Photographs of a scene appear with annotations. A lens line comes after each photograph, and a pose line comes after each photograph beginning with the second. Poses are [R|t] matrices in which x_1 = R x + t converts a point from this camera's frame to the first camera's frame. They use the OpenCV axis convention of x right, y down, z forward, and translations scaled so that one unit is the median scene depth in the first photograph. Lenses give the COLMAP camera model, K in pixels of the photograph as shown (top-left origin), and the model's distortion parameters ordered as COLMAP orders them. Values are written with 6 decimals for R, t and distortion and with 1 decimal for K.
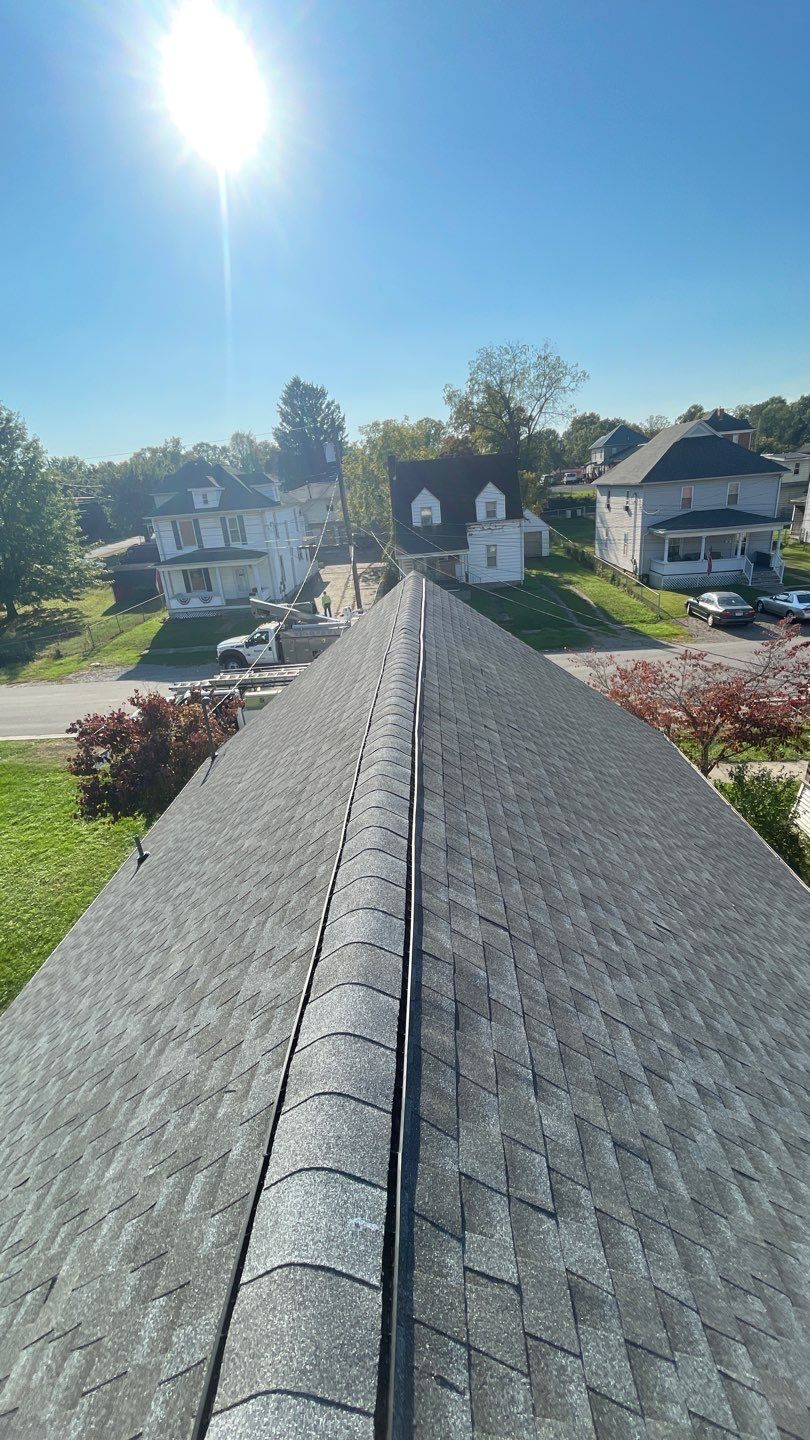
lens RADIAL K [[575.3, 0, 414.3], [0, 575.3, 718.7], [0, 0, 1]] dist [0.000124, -0.000666]
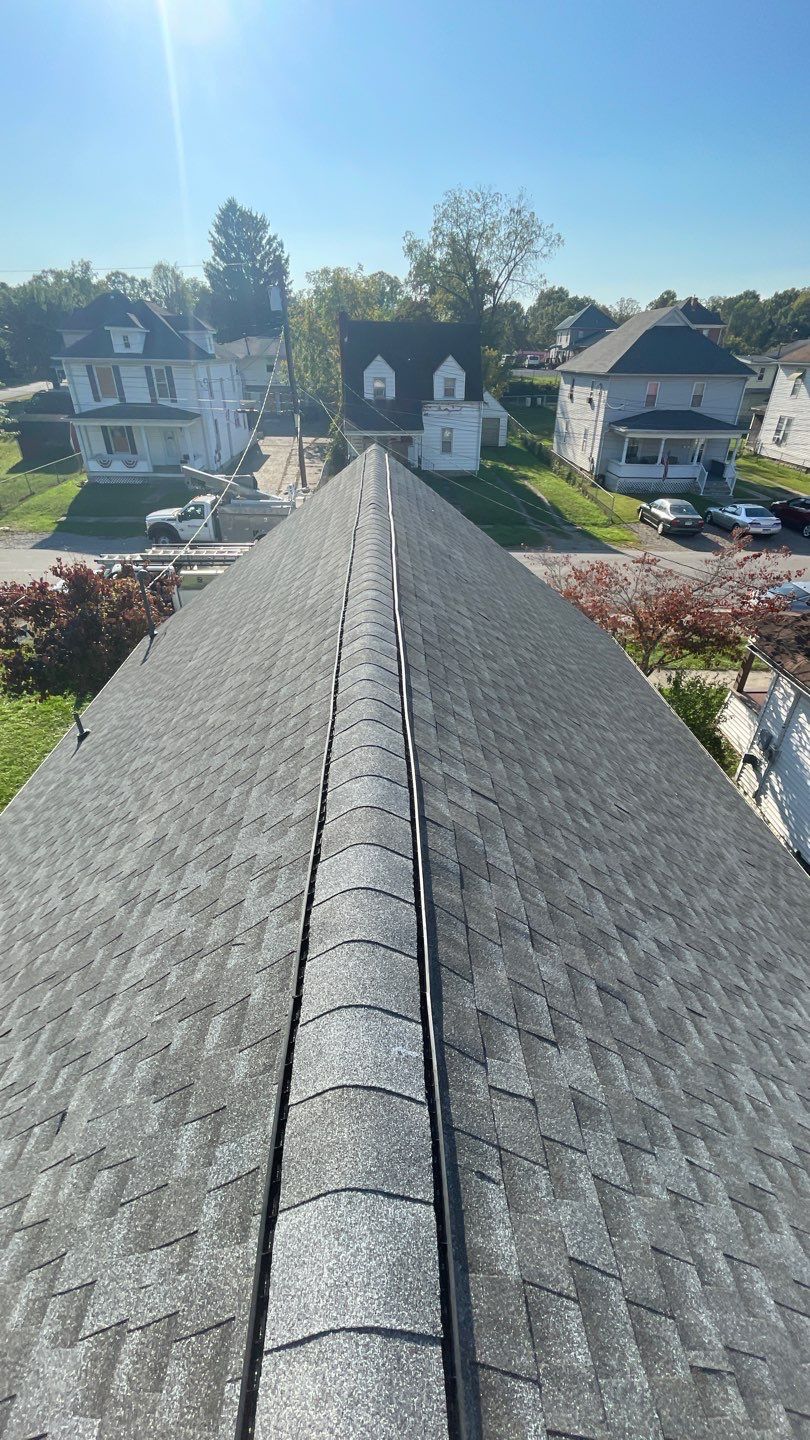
lens RADIAL K [[579.5, 0, 417.3], [0, 579.5, 713.1], [0, 0, 1]] dist [0.000115, -0.001129]
pose [[0.993466, 0.038311, 0.107506, -0.102186], [-0.056118, 0.984214, 0.167850, 0.049221], [-0.099378, -0.172786, 0.979933, 0.037829]]
